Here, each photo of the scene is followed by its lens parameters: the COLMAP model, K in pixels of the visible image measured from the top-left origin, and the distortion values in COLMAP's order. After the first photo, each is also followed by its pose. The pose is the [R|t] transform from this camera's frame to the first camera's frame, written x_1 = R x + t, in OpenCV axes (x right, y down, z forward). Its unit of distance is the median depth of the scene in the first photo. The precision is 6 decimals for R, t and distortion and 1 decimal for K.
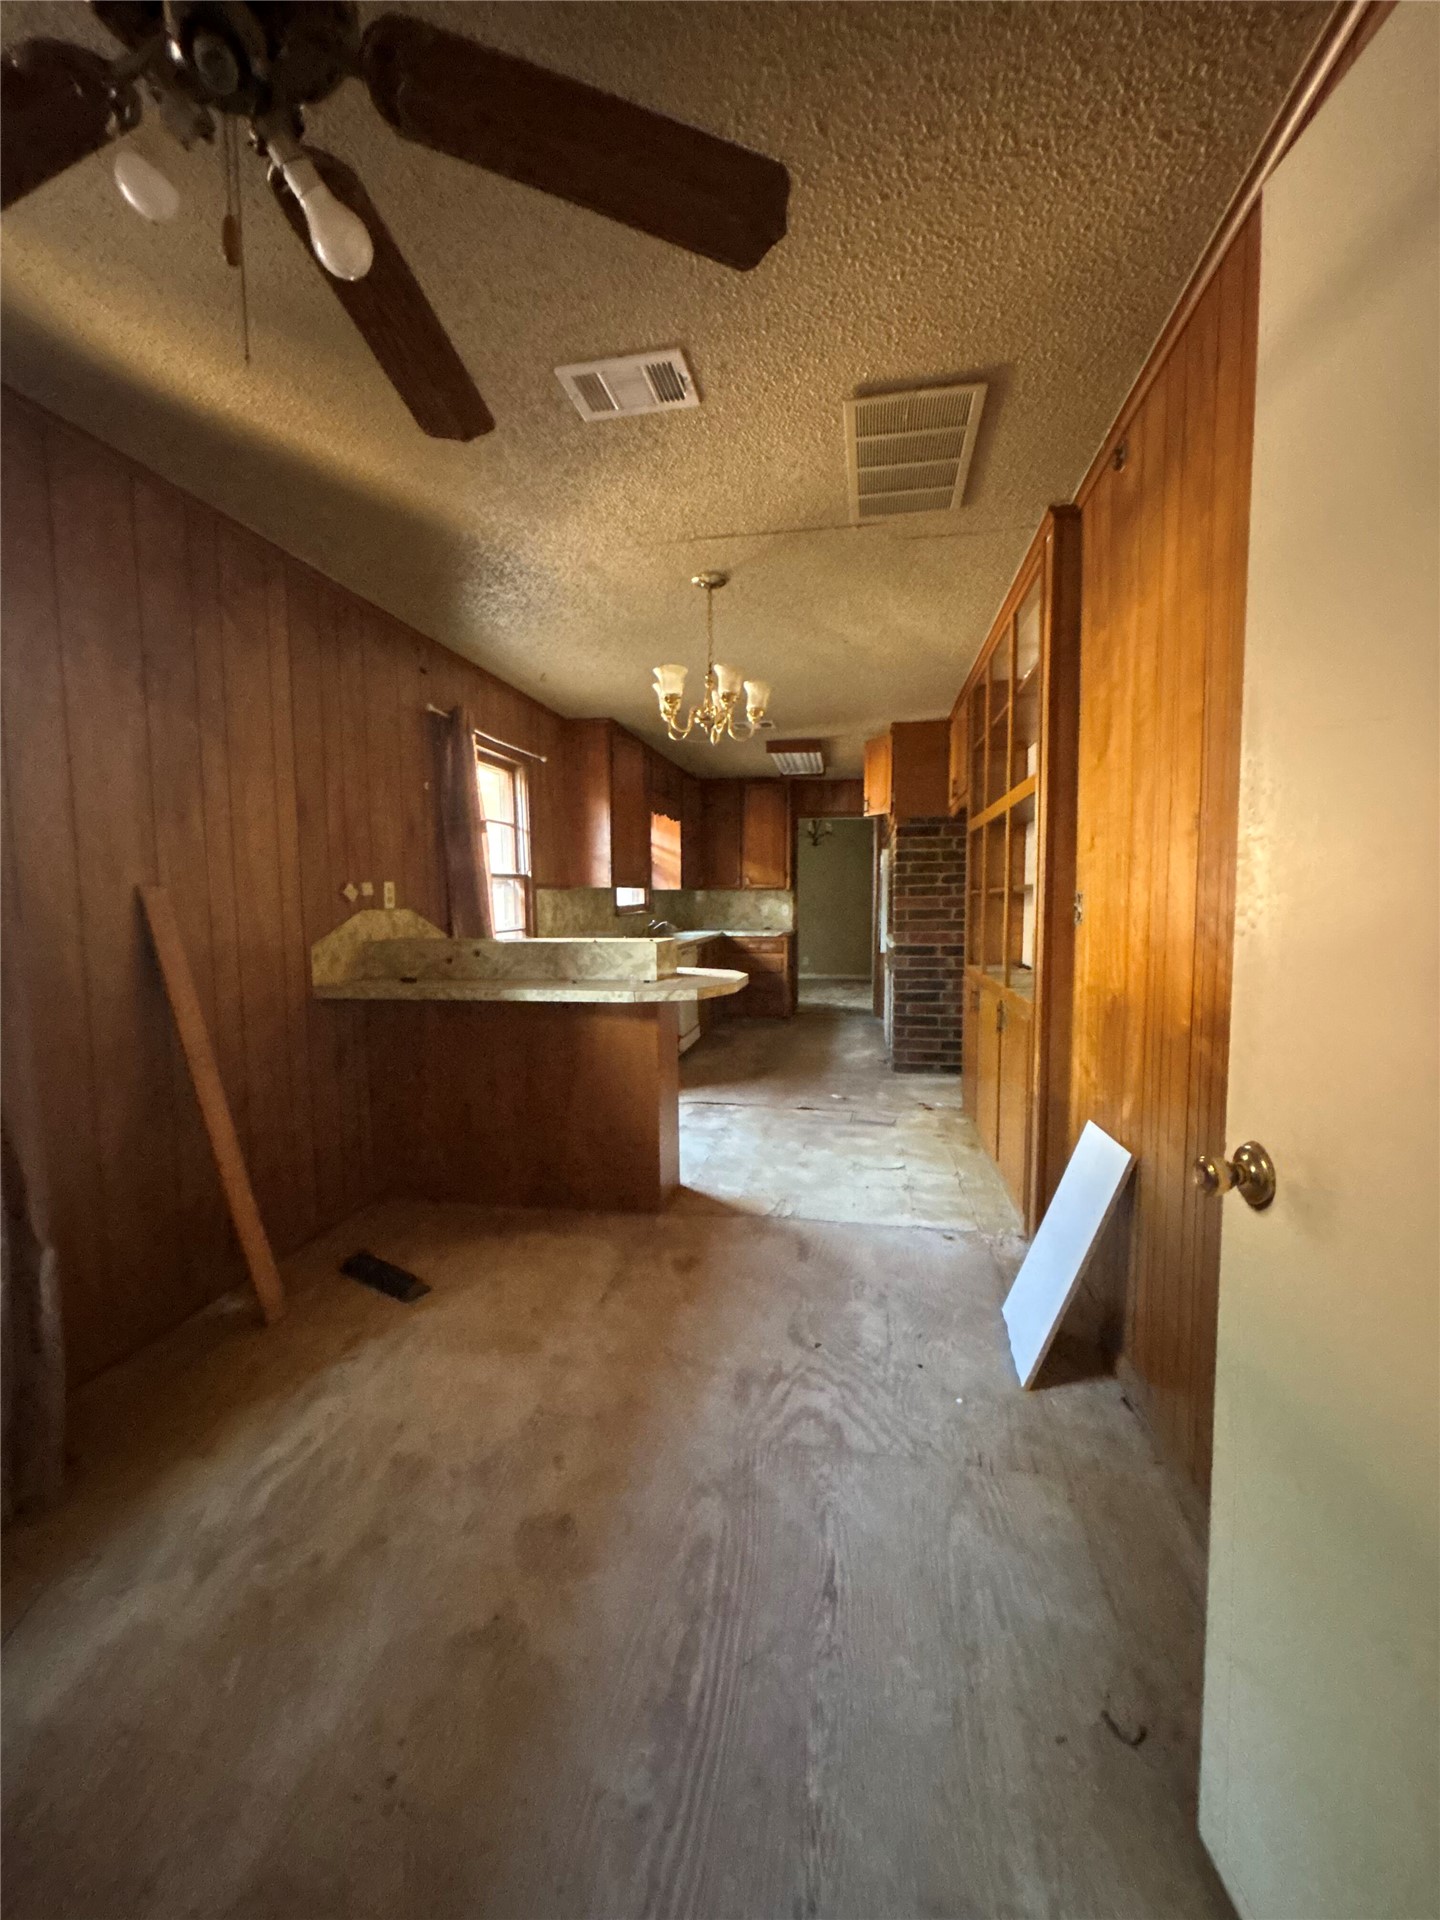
lens RADIAL K [[772.1, 0, 719.2], [0, 772.1, 959.6], [0, 0, 1]] dist [-0.003043, -0.000247]
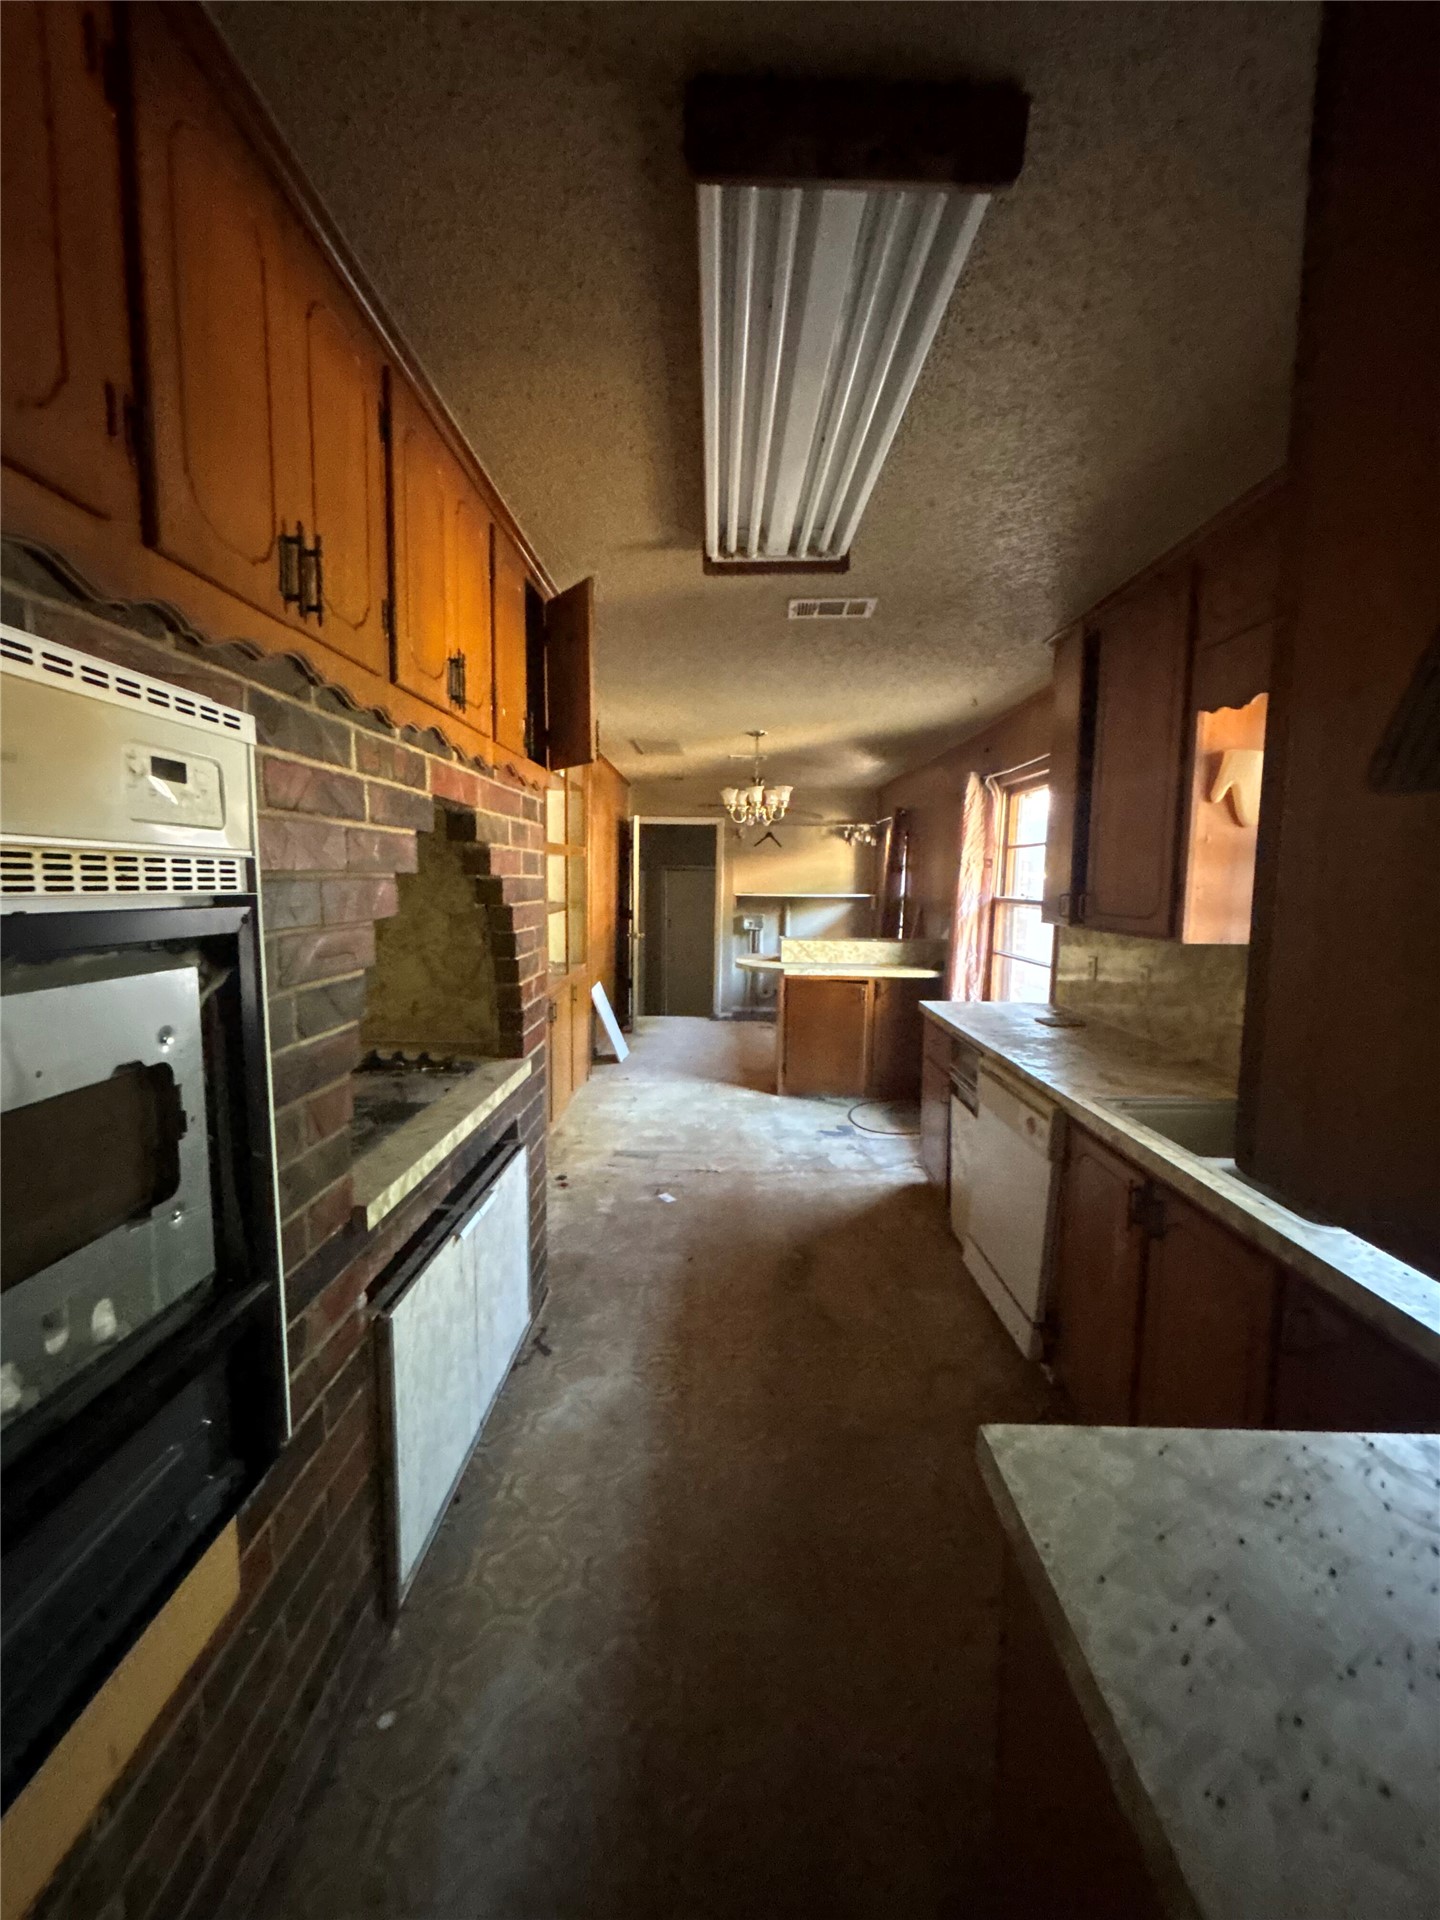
lens RADIAL K [[772.1, 0, 717.0], [0, 772.1, 961.4], [0, 0, 1]] dist [-0.003043, -0.000247]
pose [[-0.985926, 0.018805, -0.166120, 0.291601], [-0.011682, 0.983475, 0.180664, -0.234643], [0.166772, 0.180062, -0.969415, 2.191395]]
